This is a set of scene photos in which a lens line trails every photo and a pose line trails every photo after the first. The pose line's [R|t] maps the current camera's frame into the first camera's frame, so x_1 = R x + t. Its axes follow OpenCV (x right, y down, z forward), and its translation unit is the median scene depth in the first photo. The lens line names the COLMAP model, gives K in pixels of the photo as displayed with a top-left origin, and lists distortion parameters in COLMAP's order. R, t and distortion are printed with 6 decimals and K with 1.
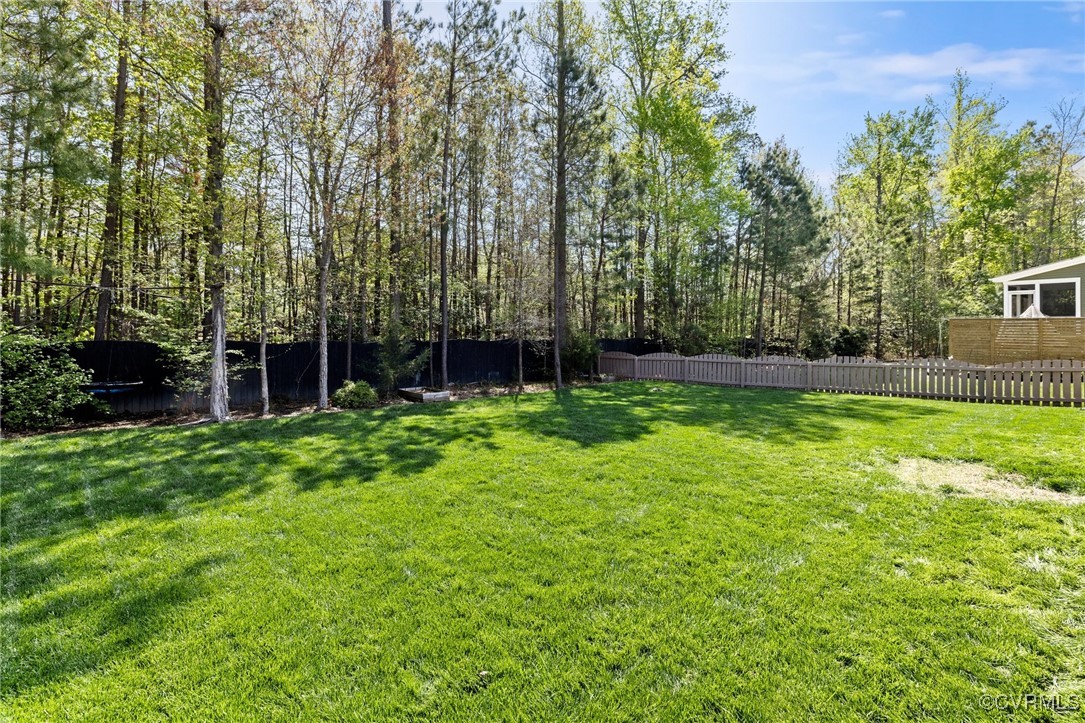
lens RADIAL K [[477.4, 0, 540.0], [0, 477.4, 324.1], [0, 0, 1]] dist [-0.000136, -0.000018]
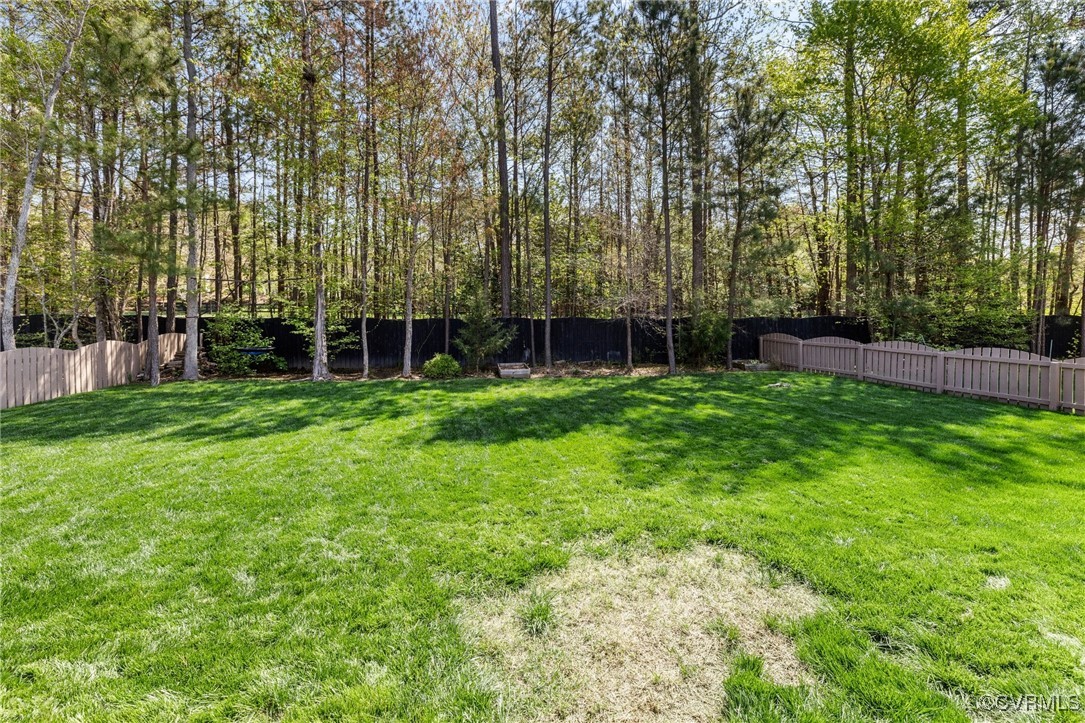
lens RADIAL K [[477.4, 0, 540.0], [0, 477.4, 324.1], [0, 0, 1]] dist [-0.000136, -0.000018]
pose [[0.841646, 0.016149, -0.539788, 0.458339], [0.012028, 0.998744, 0.048633, -0.005390], [0.539896, -0.047425, 0.840395, 0.193117]]
